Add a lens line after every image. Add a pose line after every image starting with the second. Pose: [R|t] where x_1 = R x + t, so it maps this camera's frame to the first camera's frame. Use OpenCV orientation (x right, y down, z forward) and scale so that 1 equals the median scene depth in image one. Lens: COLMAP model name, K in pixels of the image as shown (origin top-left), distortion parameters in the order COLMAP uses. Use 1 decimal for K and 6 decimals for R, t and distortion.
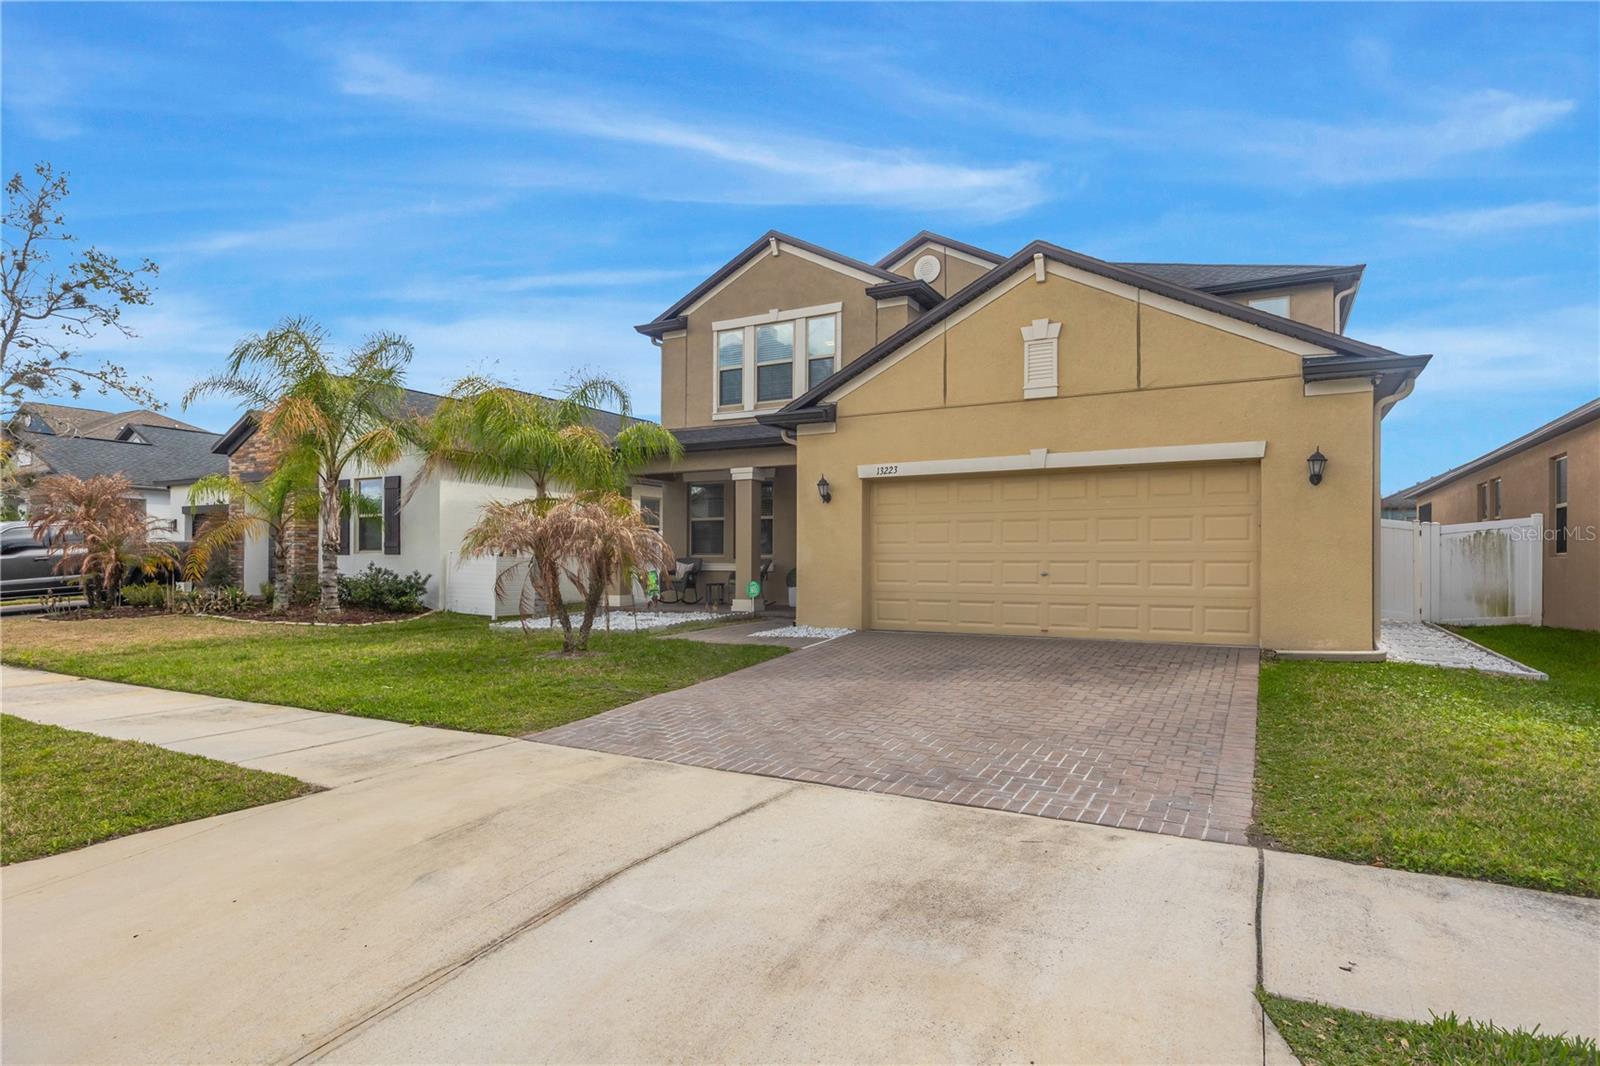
lens RADIAL K [[845.5, 0, 800.0], [0, 845.5, 533.0], [0, 0, 1]] dist [-0.013816, -0.000122]
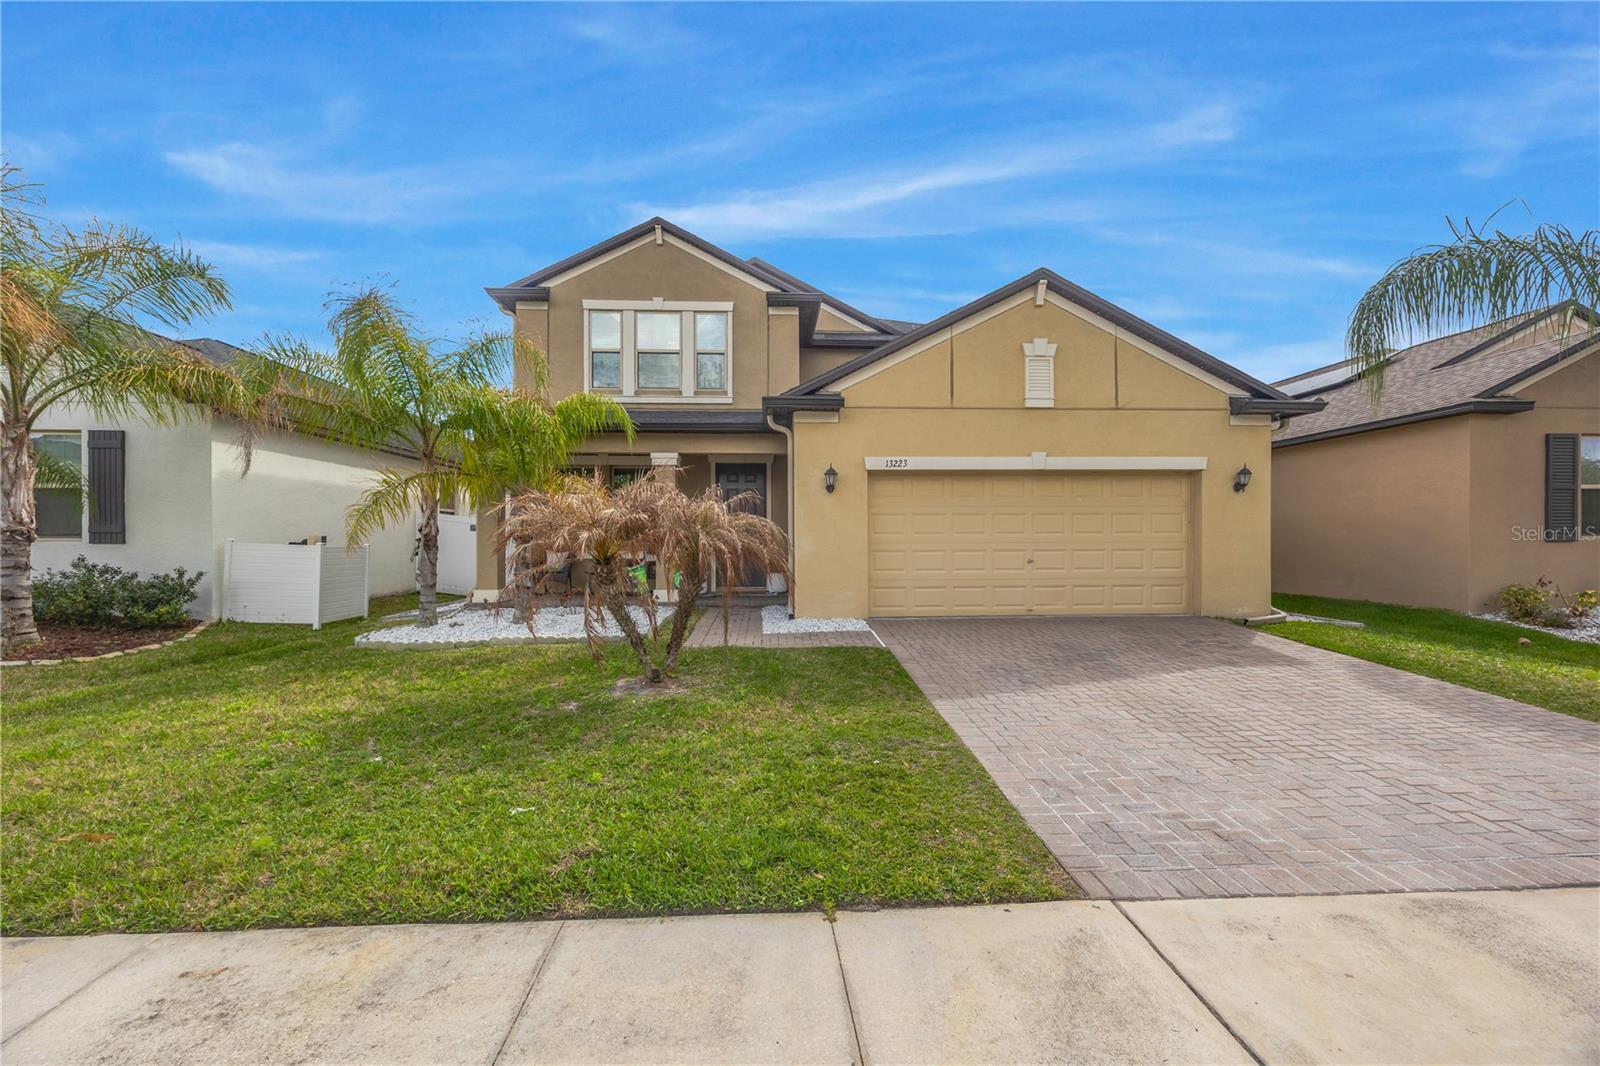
lens RADIAL K [[612.7, 0, 796.5], [0, 612.7, 533.0], [0, 0, 1]] dist [-0.000807, 0.000007]
pose [[0.855951, 0.002637, 0.517050, -0.302121], [-0.014006, 0.999738, 0.018087, -0.000495], [-0.516867, -0.022724, 0.855764, 0.323843]]
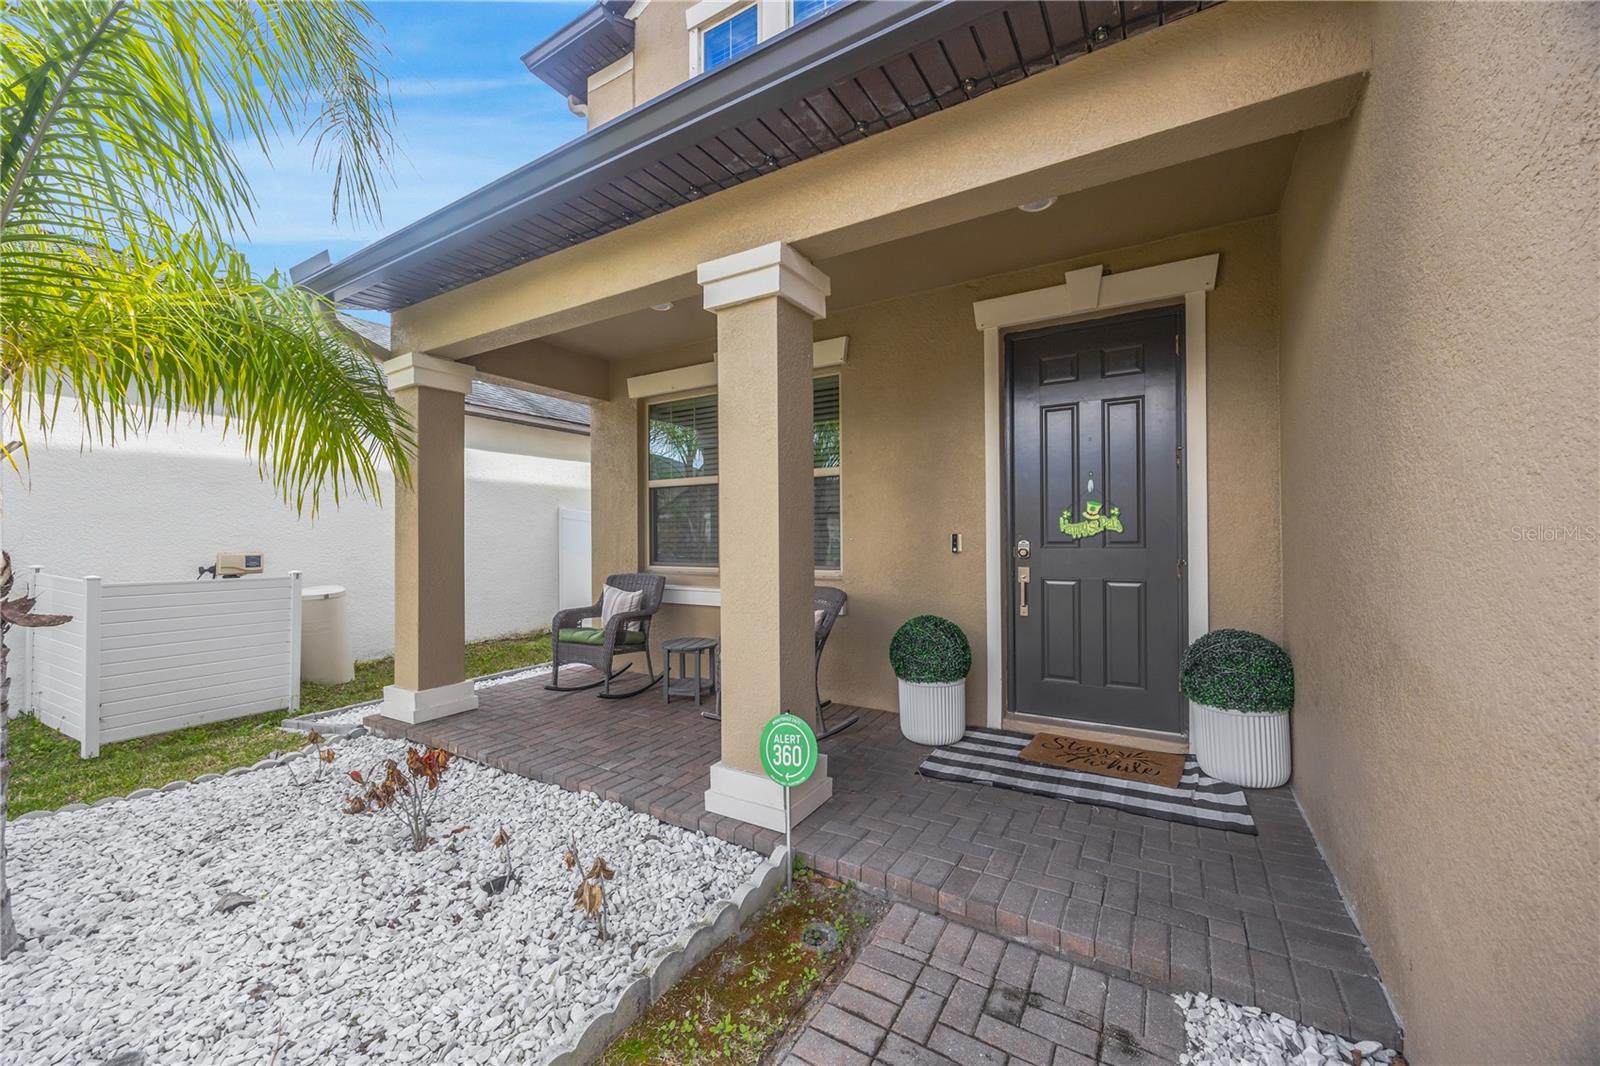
lens RADIAL K [[612.7, 0, 796.5], [0, 612.7, 533.0], [0, 0, 1]] dist [-0.000807, 0.000007]
pose [[0.998791, -0.012358, -0.047577, -0.043564], [0.013506, 0.999624, 0.023880, 0.003167], [0.047264, -0.024493, 0.998582, 0.817203]]
